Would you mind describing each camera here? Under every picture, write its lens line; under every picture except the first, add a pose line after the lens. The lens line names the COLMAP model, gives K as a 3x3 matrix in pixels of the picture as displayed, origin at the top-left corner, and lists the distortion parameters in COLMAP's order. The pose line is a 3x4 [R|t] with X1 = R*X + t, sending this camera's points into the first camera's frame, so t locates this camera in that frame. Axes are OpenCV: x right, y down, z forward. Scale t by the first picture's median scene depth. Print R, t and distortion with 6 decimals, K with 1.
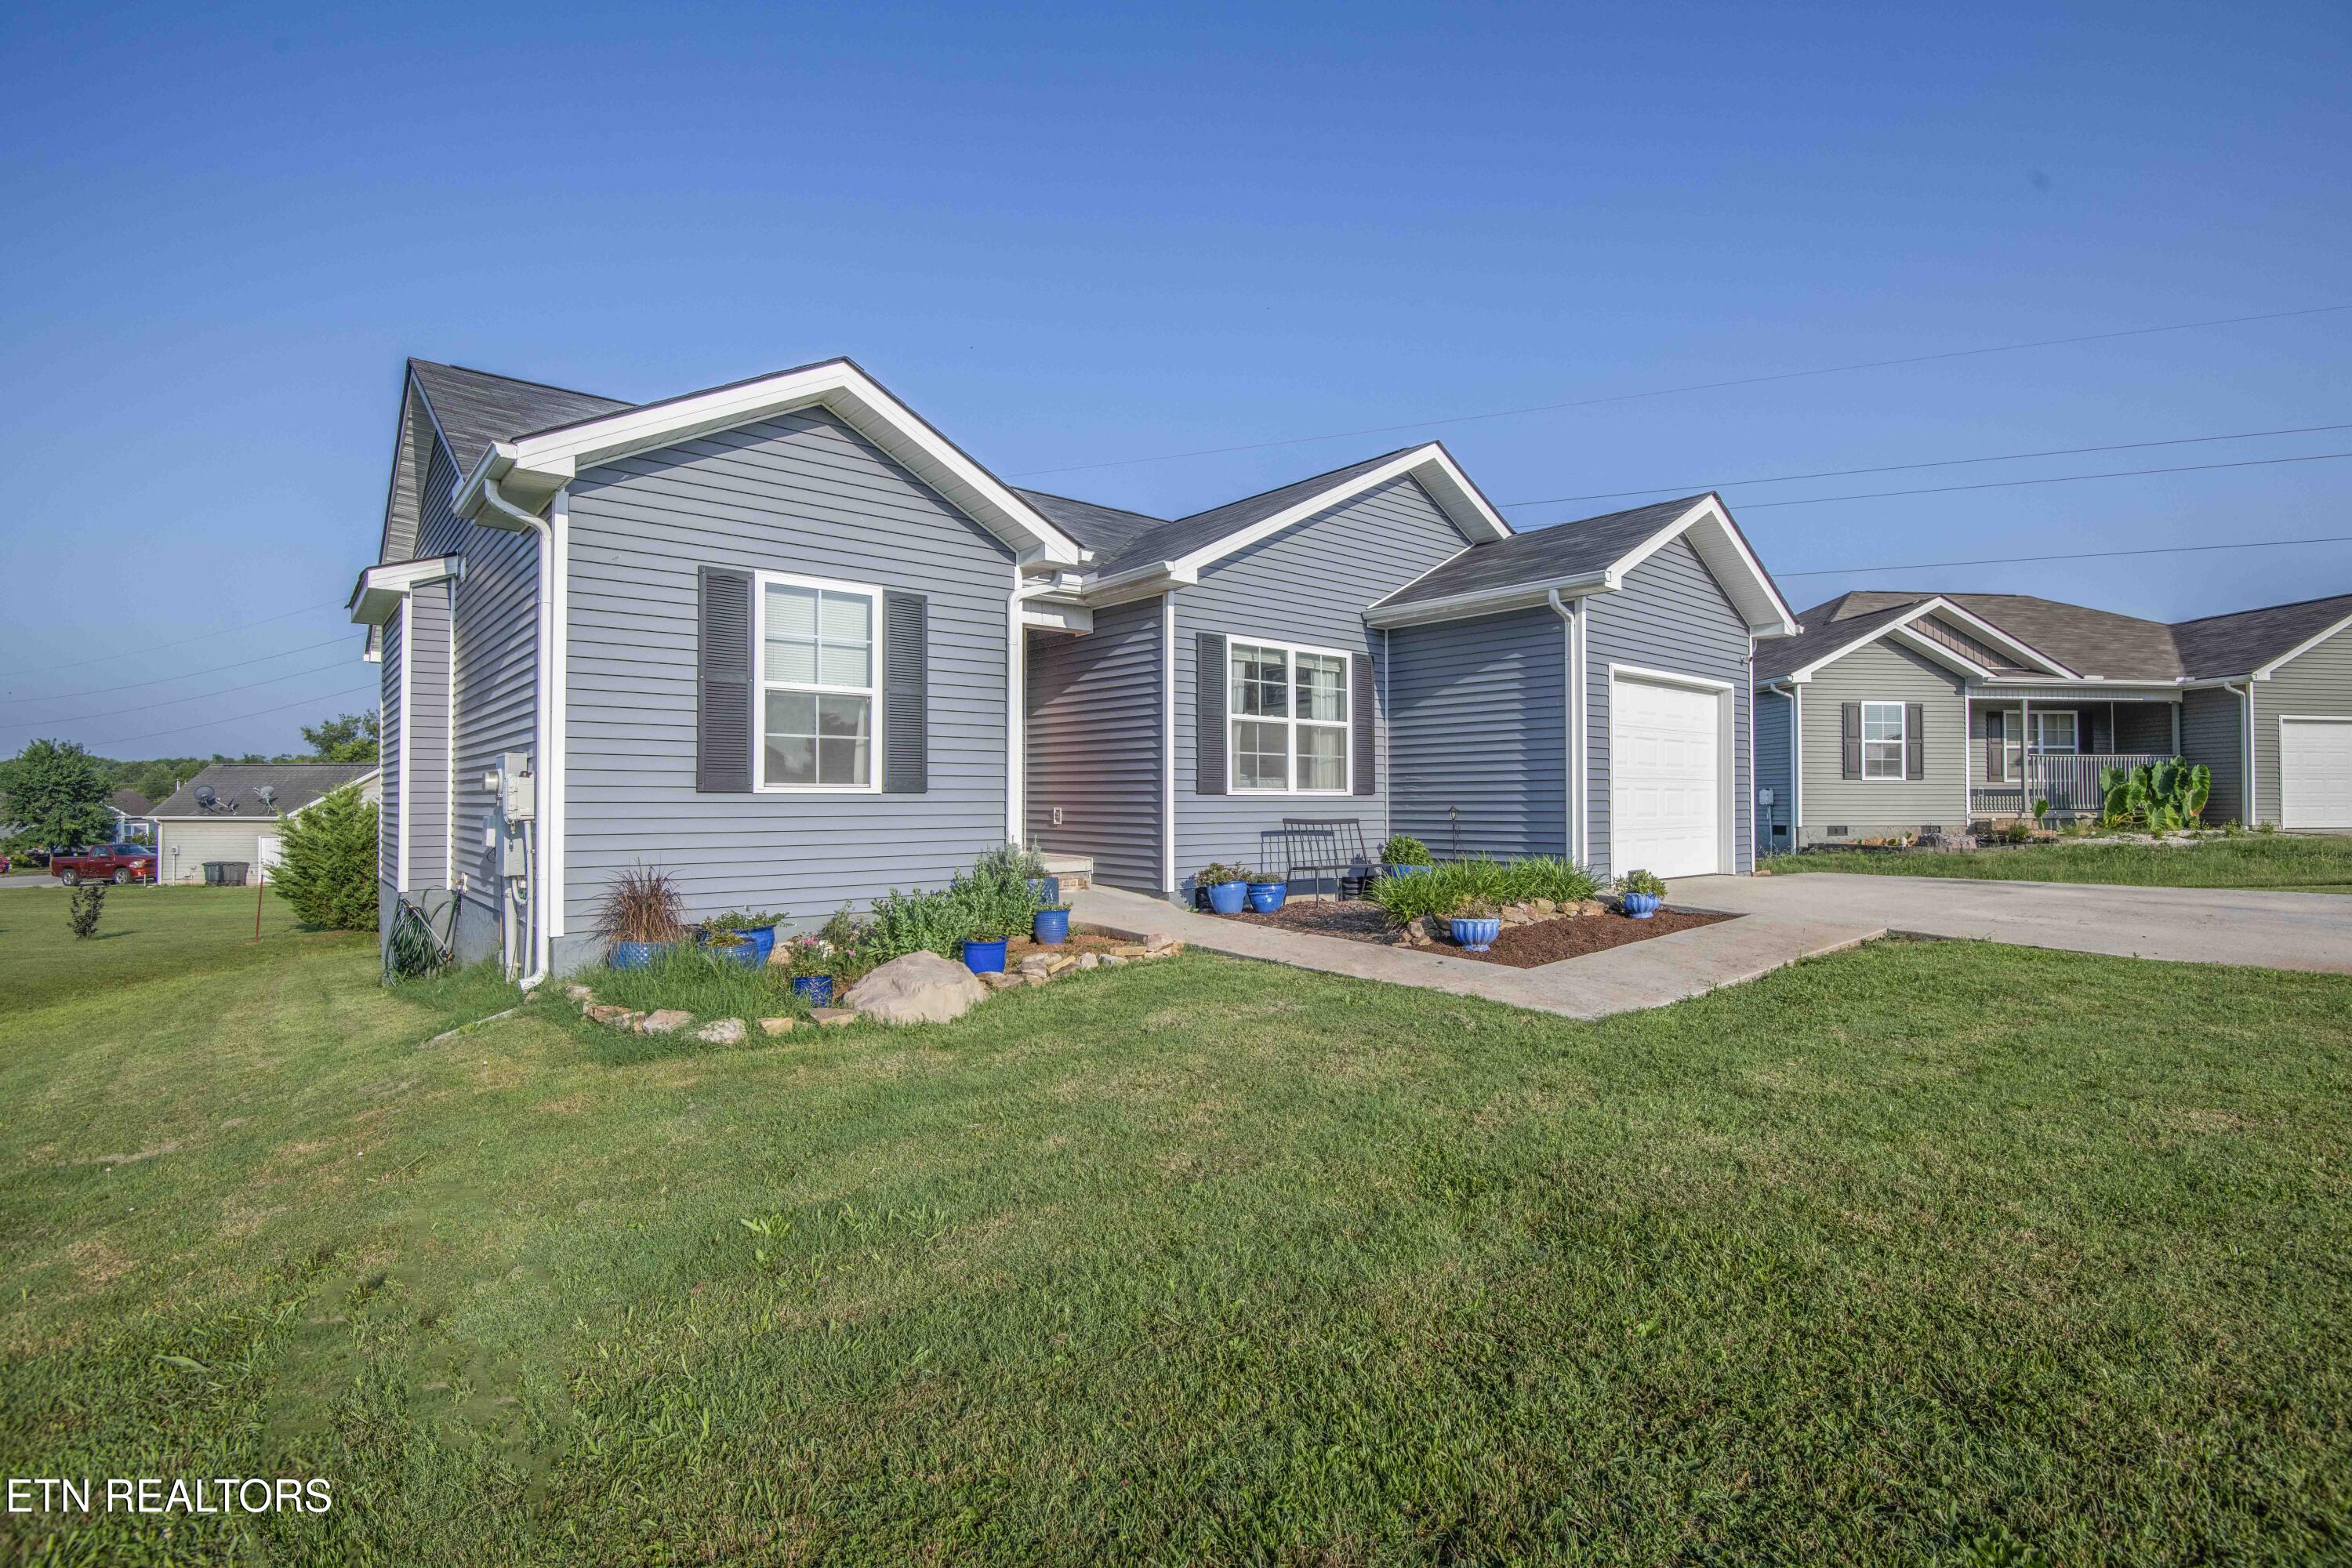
lens RADIAL K [[1085.7, 0, 1185.5], [0, 1085.7, 785.7], [0, 0, 1]] dist [-0.013226, -0.018277]
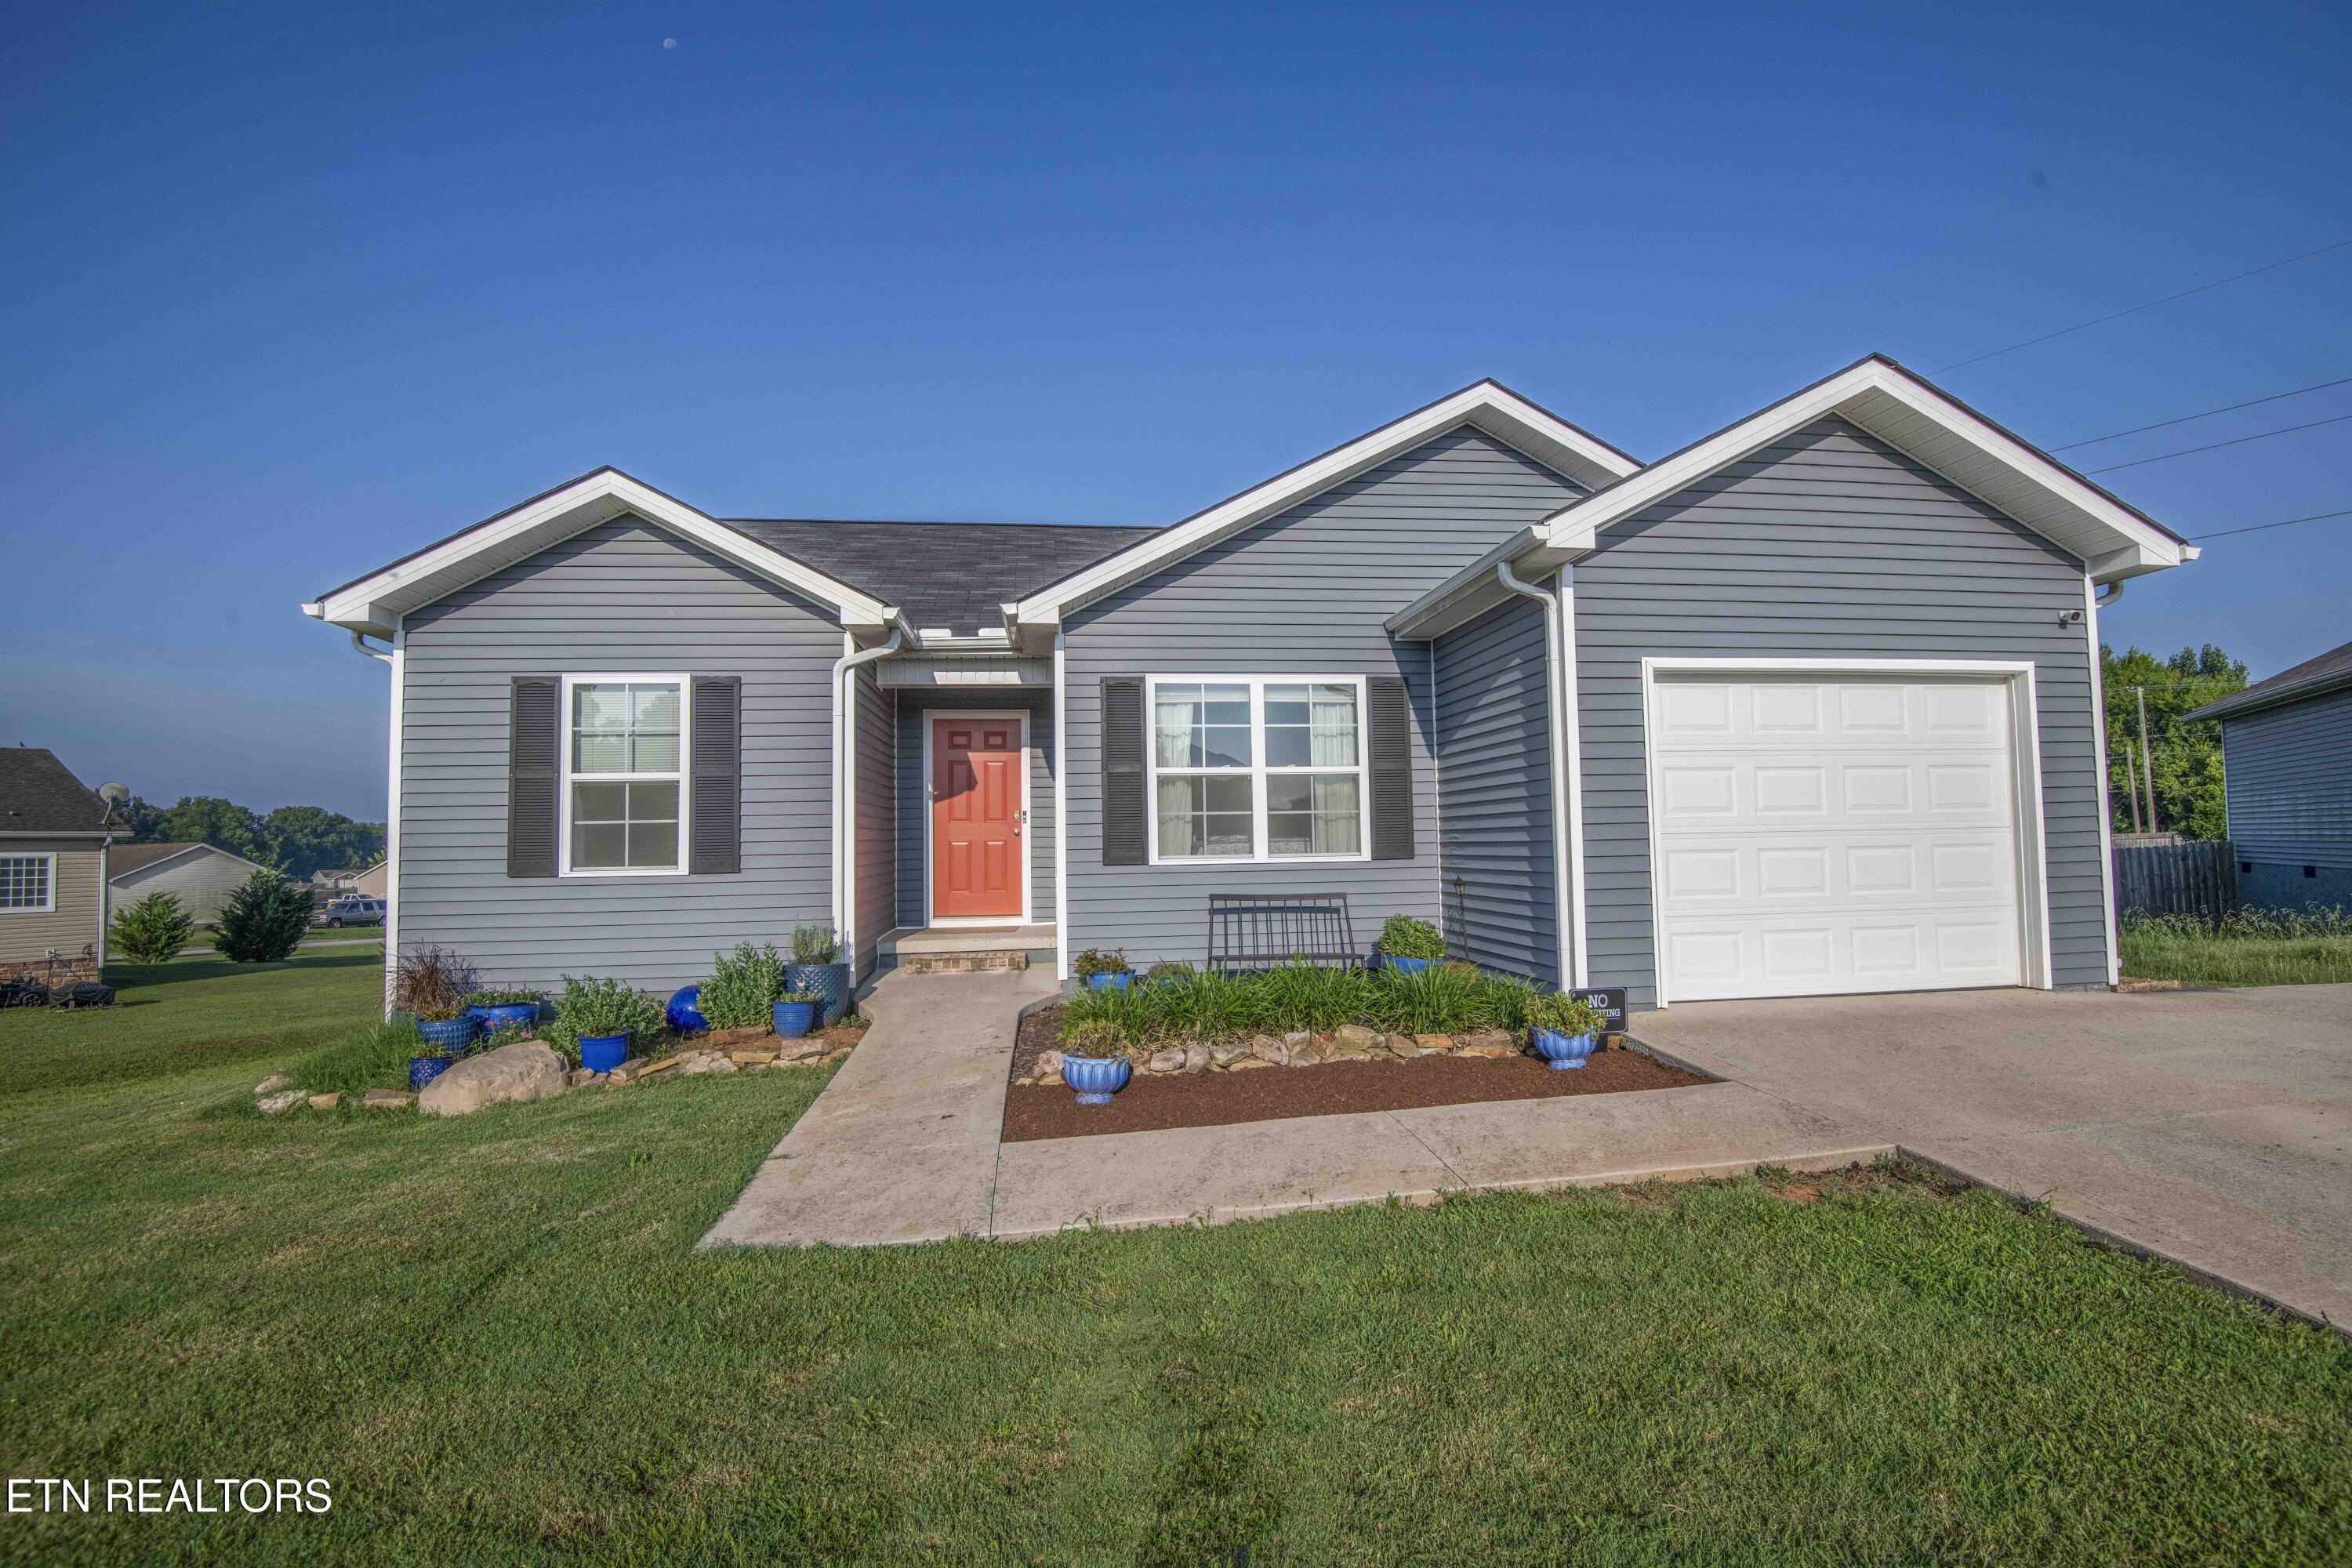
lens RADIAL K [[1085.7, 0, 1185.5], [0, 1085.7, 785.7], [0, 0, 1]] dist [-0.013226, -0.018277]
pose [[0.831056, -0.044223, -0.554428, 0.535039], [0.025665, 0.998821, -0.041200, -0.017795], [0.555596, 0.020010, 0.831211, 0.322968]]
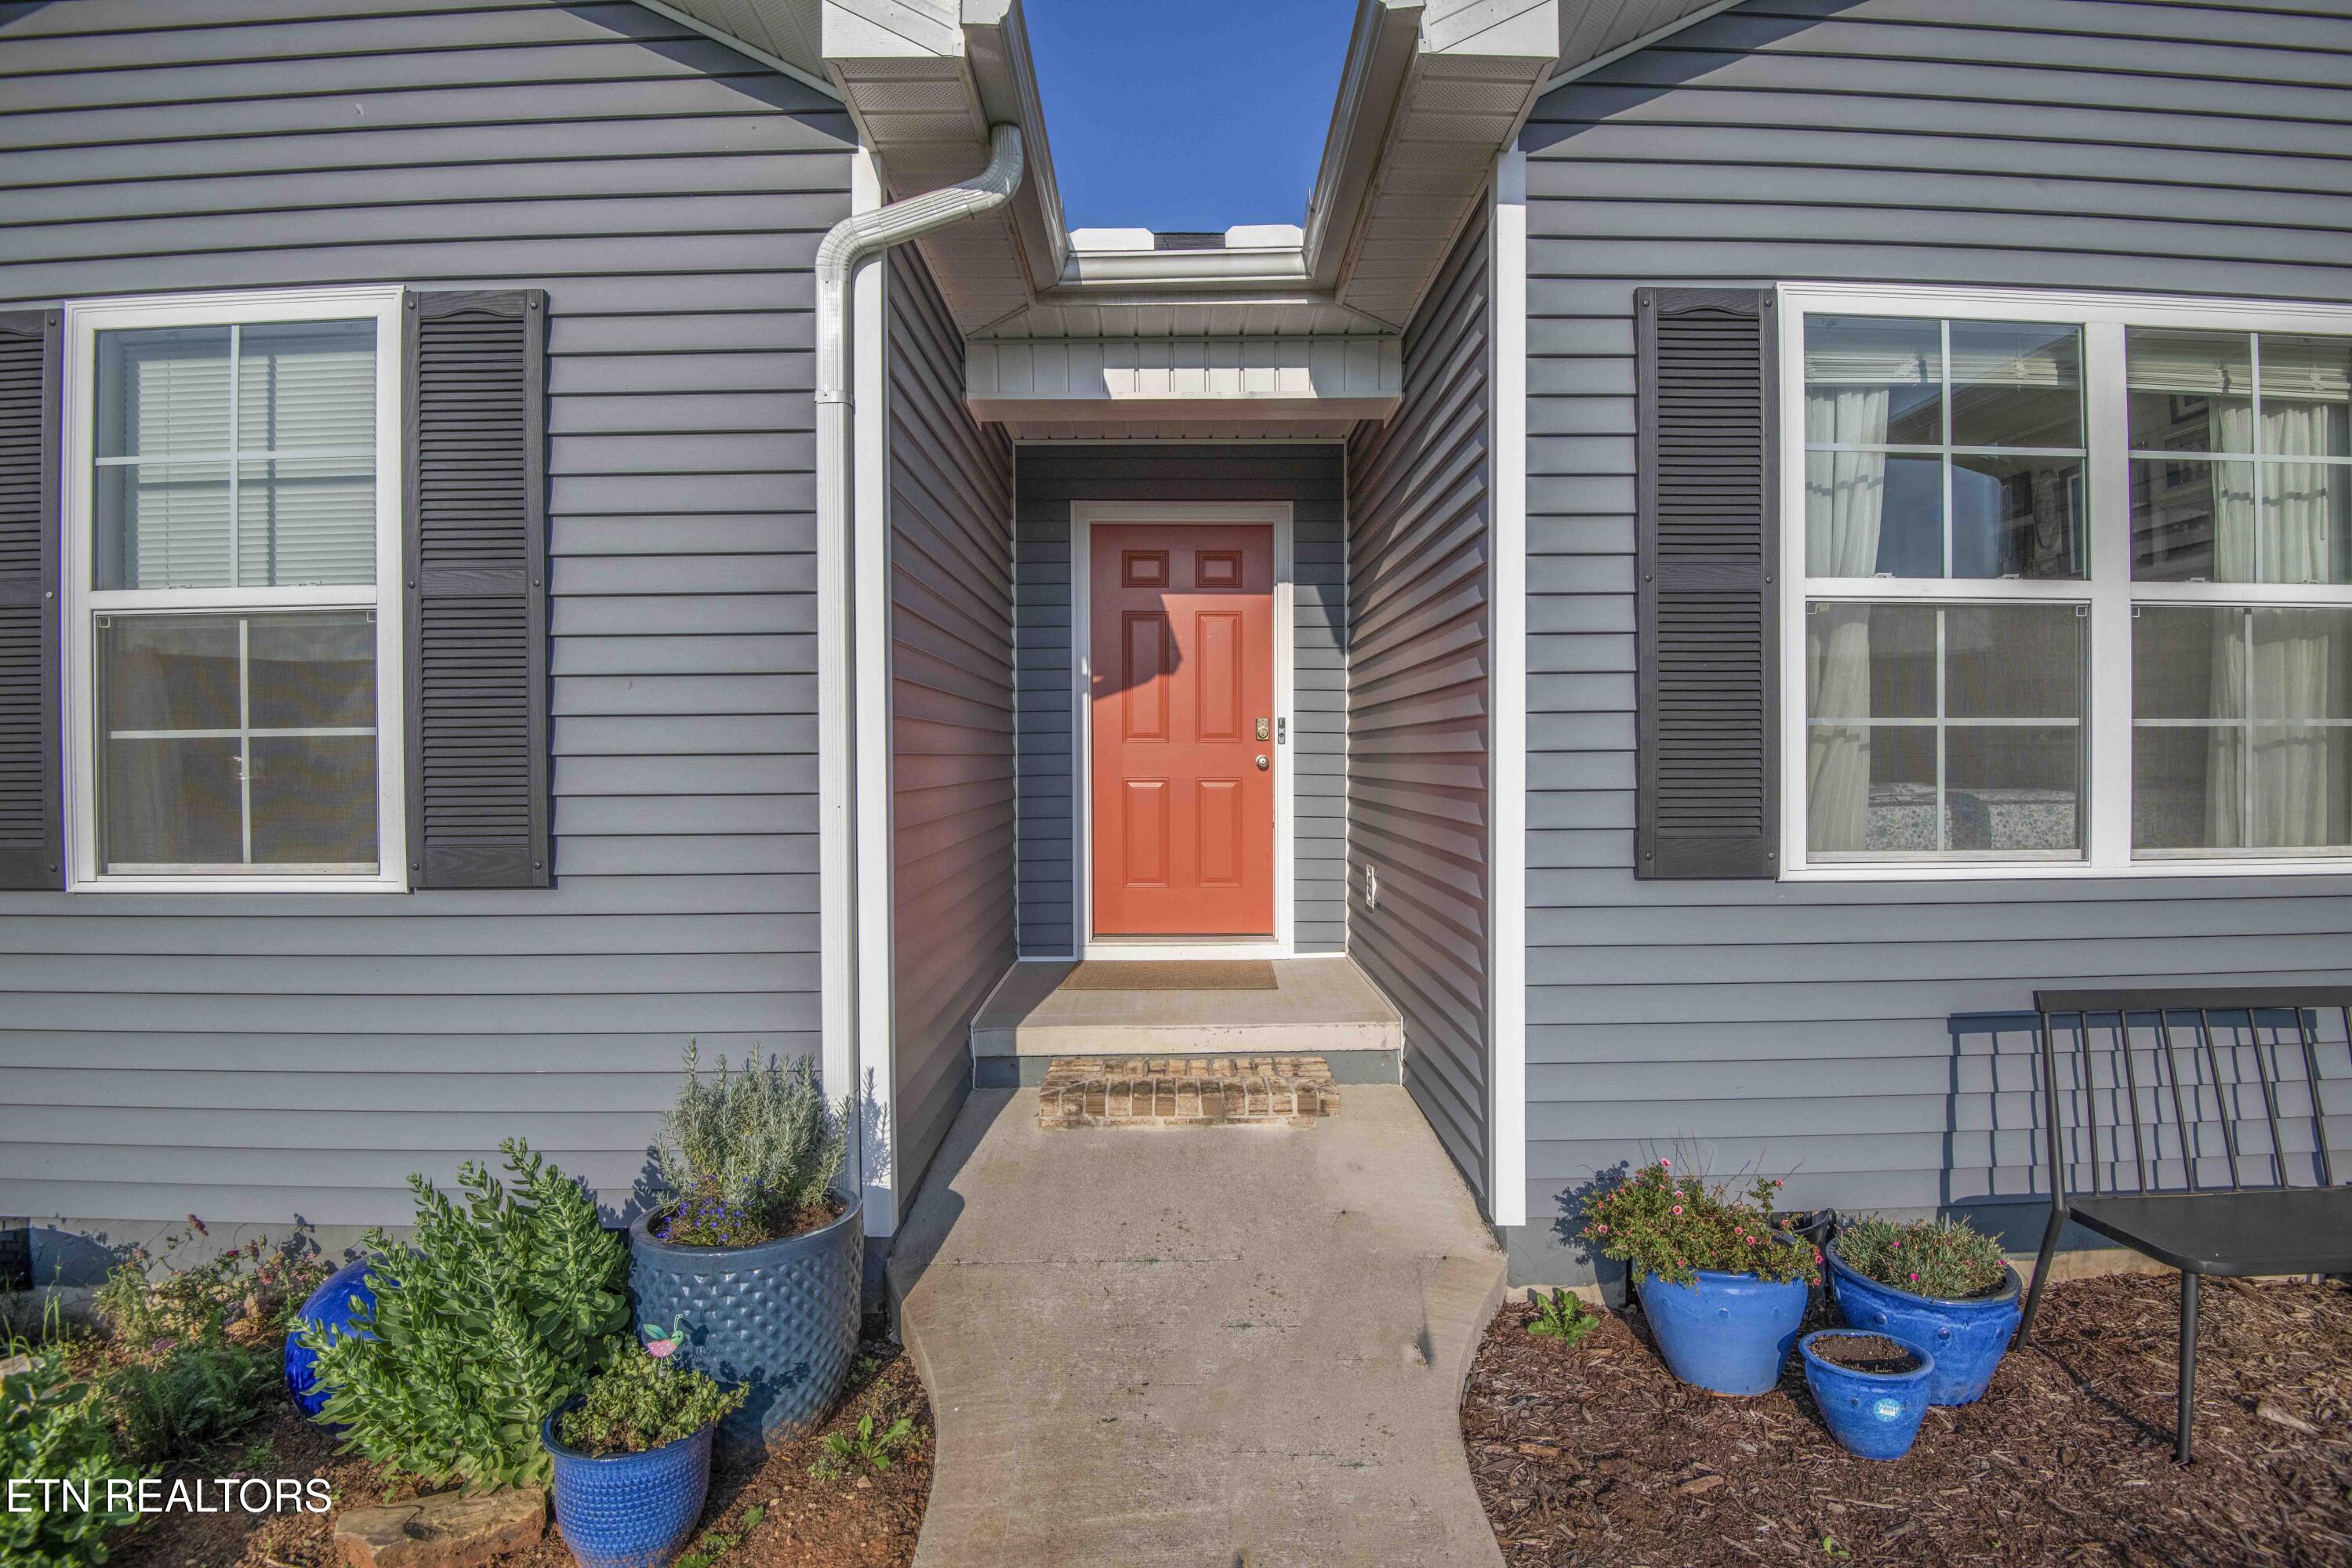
lens RADIAL K [[1085.7, 0, 1185.5], [0, 1085.7, 785.7], [0, 0, 1]] dist [-0.013226, -0.018277]
pose [[0.765014, 0.008714, -0.643955, 0.099519], [0.015036, 0.999394, 0.031388, -0.026213], [0.643838, -0.033695, 0.764419, 0.708911]]
